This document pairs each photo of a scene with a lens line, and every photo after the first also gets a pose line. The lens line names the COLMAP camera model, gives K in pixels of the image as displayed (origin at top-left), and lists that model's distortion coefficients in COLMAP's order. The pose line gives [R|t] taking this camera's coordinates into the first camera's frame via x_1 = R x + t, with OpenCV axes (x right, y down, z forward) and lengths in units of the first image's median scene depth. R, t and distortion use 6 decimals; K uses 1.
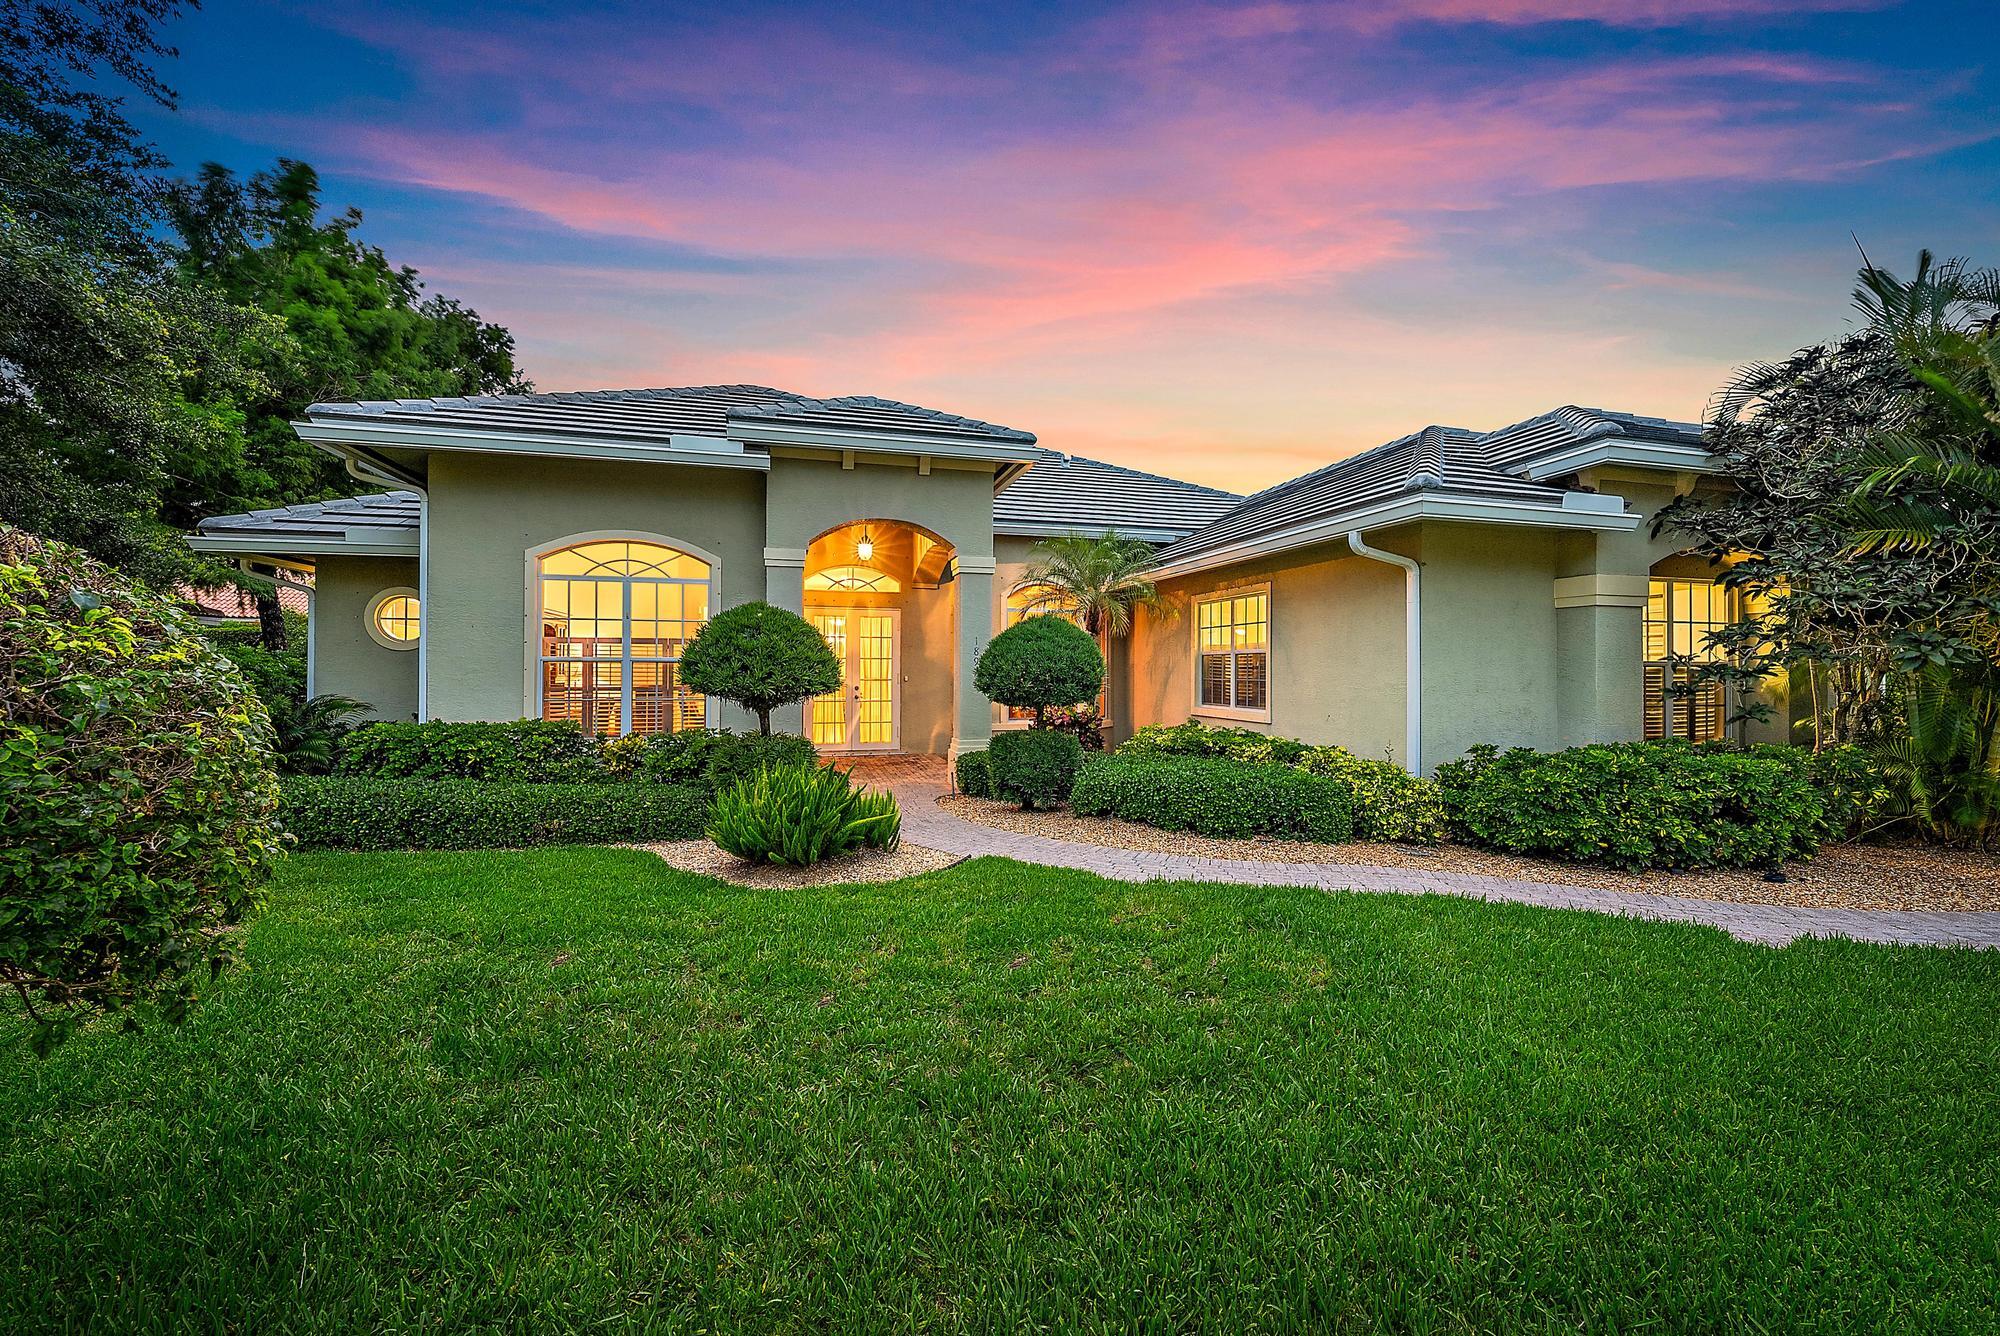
lens RADIAL K [[785.2, 0, 1001.7], [0, 785.2, 666.7], [0, 0, 1]] dist [-0.000305, 0.001265]
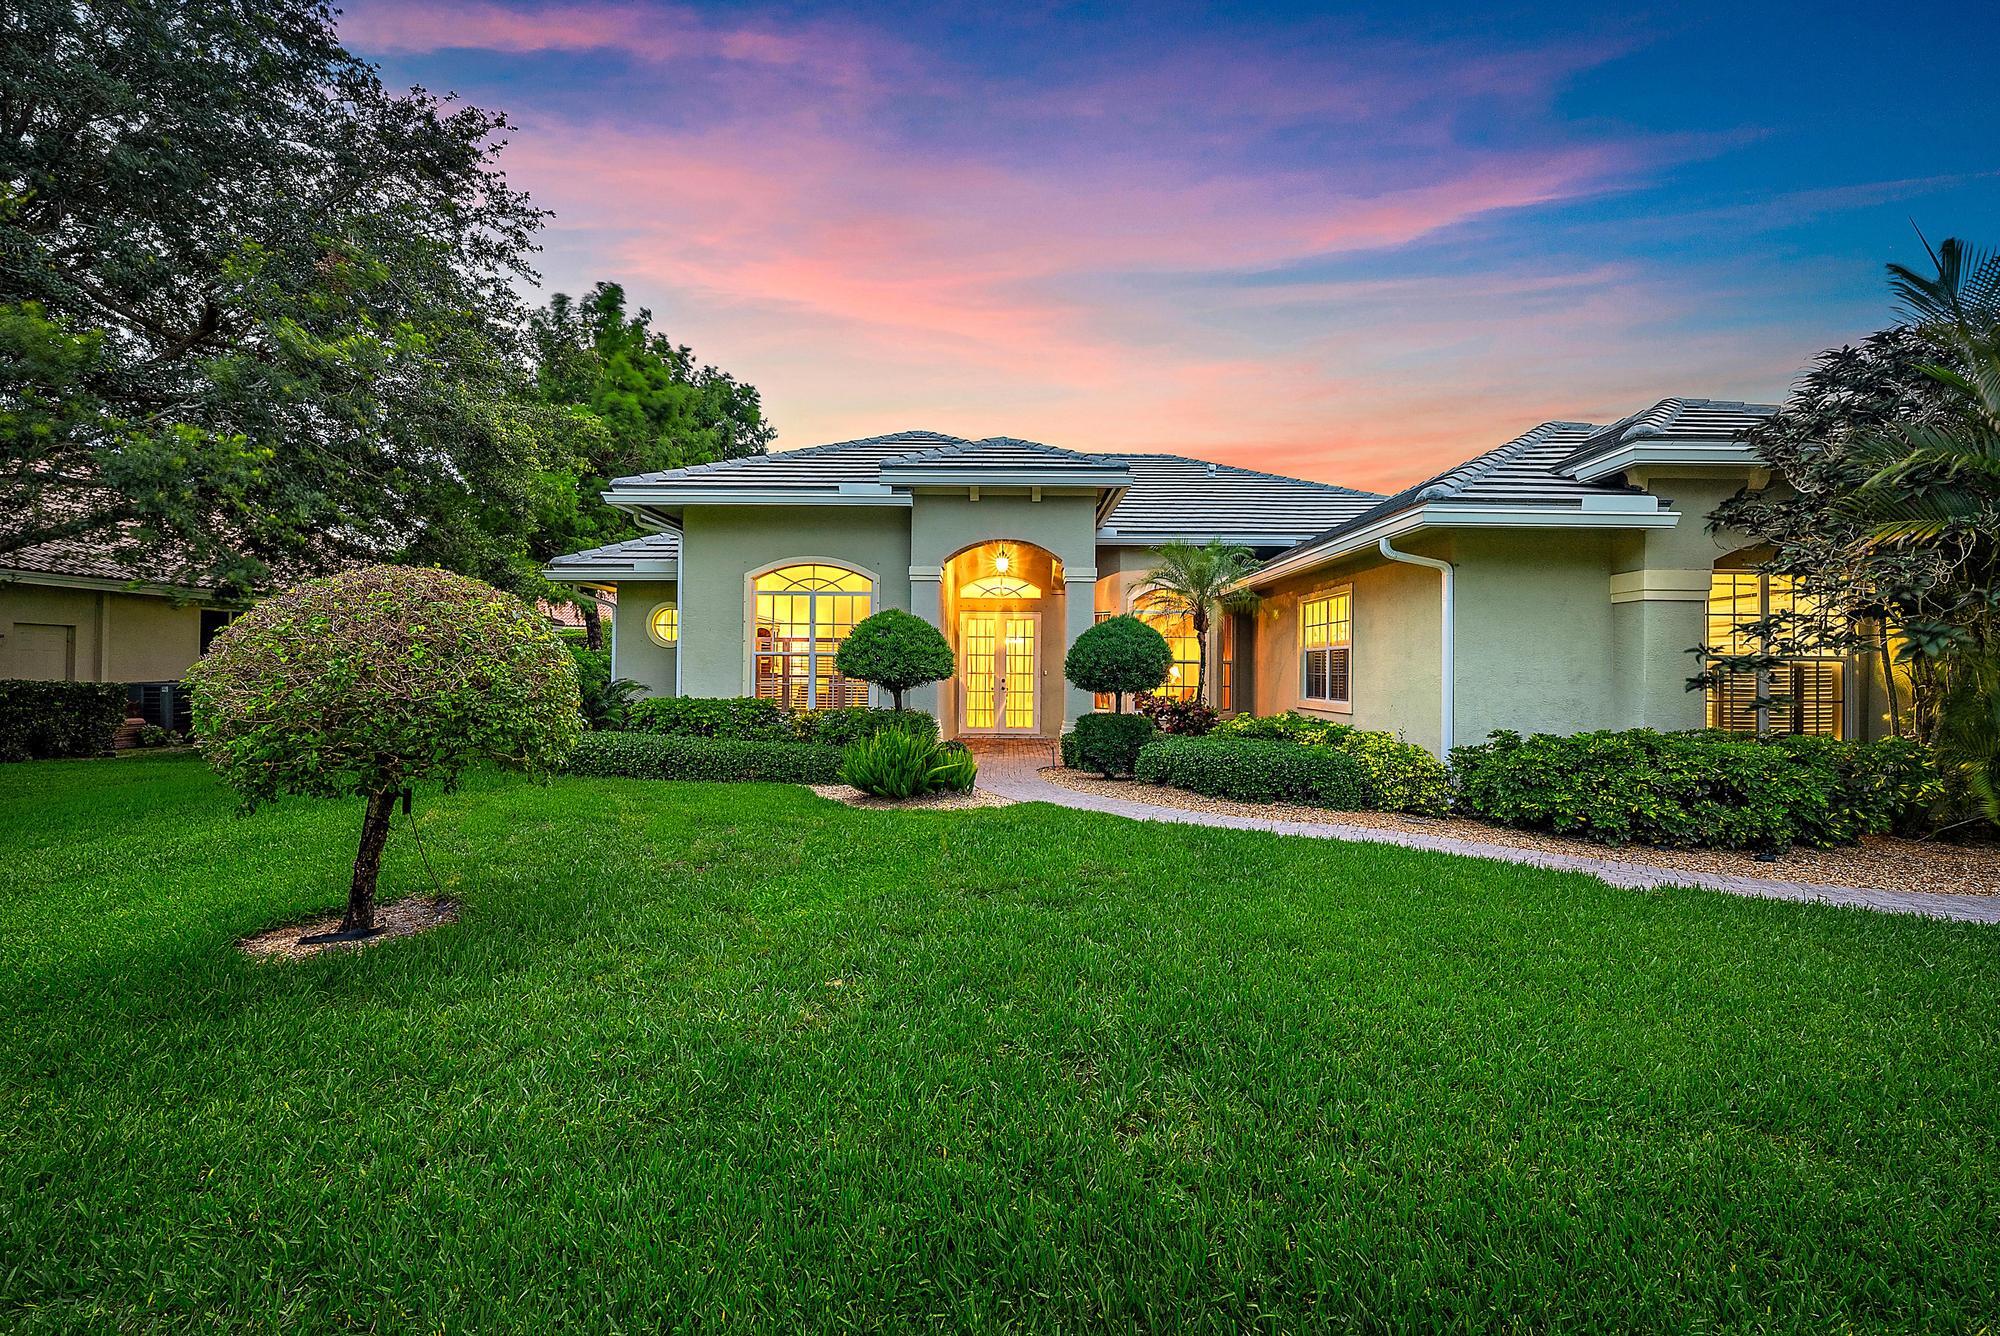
lens RADIAL K [[785.2, 0, 1003.4], [0, 785.2, 670.3], [0, 0, 1]] dist [-0.000305, 0.001265]
pose [[0.963490, 0.005749, -0.267683, 0.201995], [-0.005480, 0.999983, 0.001754, 0.015354], [0.267689, -0.000224, 0.963505, -0.201674]]
